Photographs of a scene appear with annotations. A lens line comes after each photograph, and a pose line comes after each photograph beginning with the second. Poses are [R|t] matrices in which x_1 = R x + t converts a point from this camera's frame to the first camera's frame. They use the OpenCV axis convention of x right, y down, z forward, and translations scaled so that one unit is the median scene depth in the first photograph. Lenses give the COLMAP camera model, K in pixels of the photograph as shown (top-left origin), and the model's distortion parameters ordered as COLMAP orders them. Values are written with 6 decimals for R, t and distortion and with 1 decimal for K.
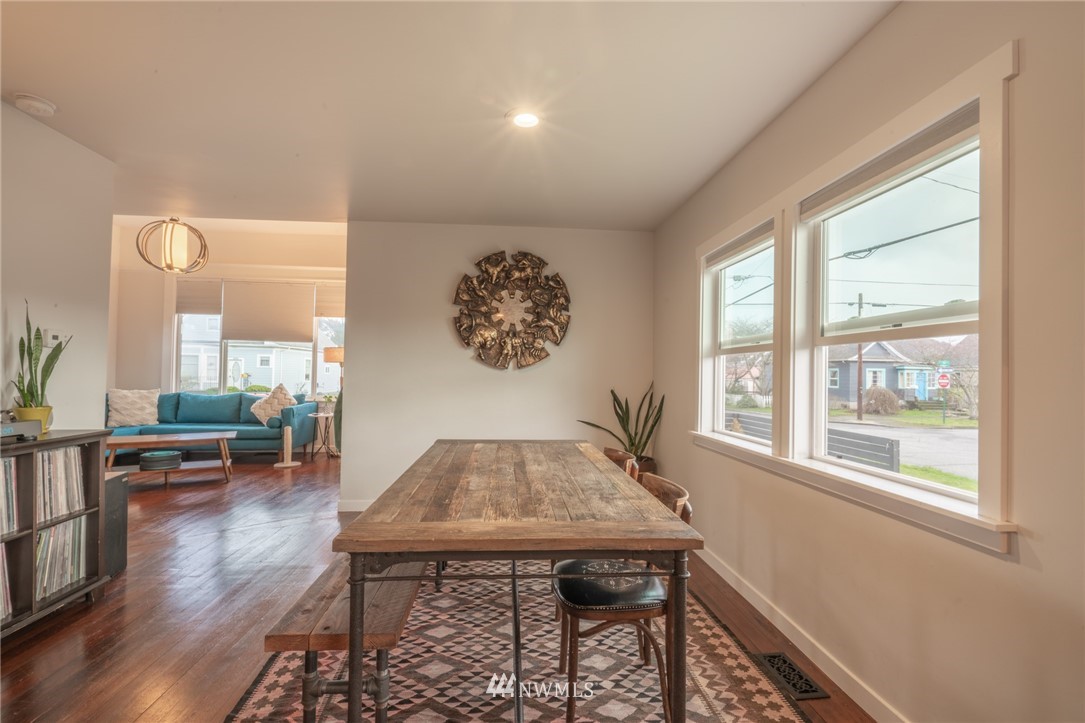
lens RADIAL K [[488.5, 0, 549.9], [0, 488.5, 368.4], [0, 0, 1]] dist [-0.003643, 0.000629]
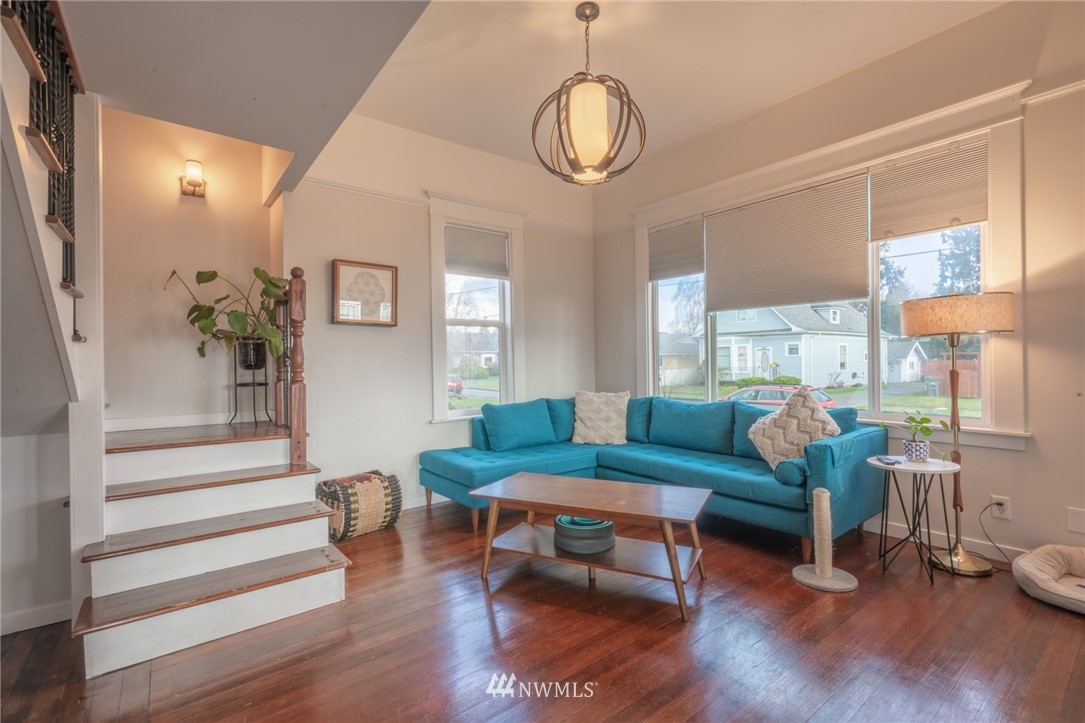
lens RADIAL K [[498.3, 0, 536.1], [0, 498.3, 354.6], [0, 0, 1]] dist [-0.000165, 0.000123]
pose [[0.530837, -0.034183, -0.846784, -0.424424], [0.029861, 0.999320, -0.021621, 0.003585], [0.846948, -0.013809, 0.531497, 0.801208]]
